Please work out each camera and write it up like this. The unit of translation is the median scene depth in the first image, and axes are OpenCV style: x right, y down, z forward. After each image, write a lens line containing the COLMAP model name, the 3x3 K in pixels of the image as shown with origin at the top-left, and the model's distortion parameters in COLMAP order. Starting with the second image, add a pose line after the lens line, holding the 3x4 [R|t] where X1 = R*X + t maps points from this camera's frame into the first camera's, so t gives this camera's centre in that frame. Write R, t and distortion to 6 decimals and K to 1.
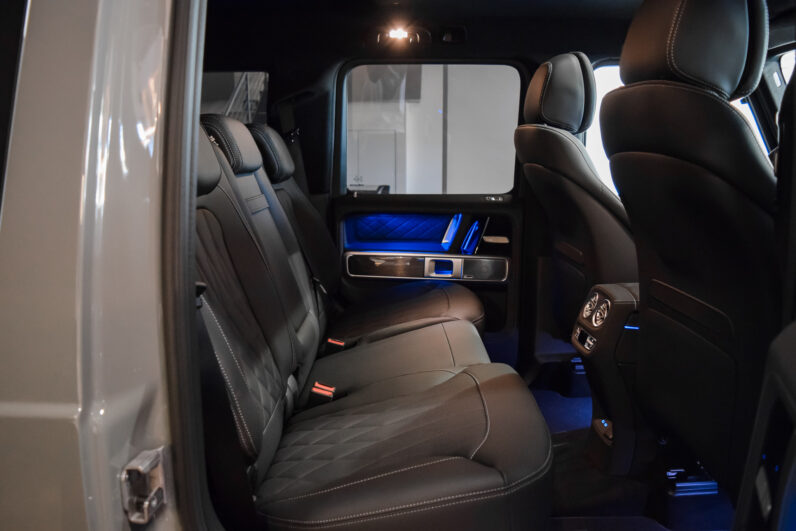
lens RADIAL K [[642.1, 0, 398.0], [0, 642.1, 265.5], [0, 0, 1]] dist [-0.078852, -0.003316]
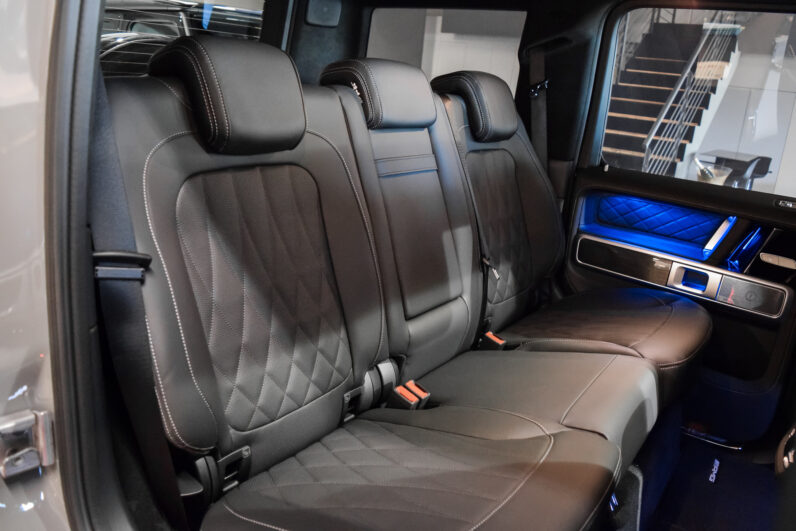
lens RADIAL K [[642.1, 0, 398.0], [0, 642.1, 265.5], [0, 0, 1]] dist [-0.078852, -0.003316]
pose [[0.816197, 0.235325, -0.527679, 0.176893], [-0.185791, 0.971688, 0.145960, -0.058863], [0.547087, -0.021094, 0.836810, 0.170220]]
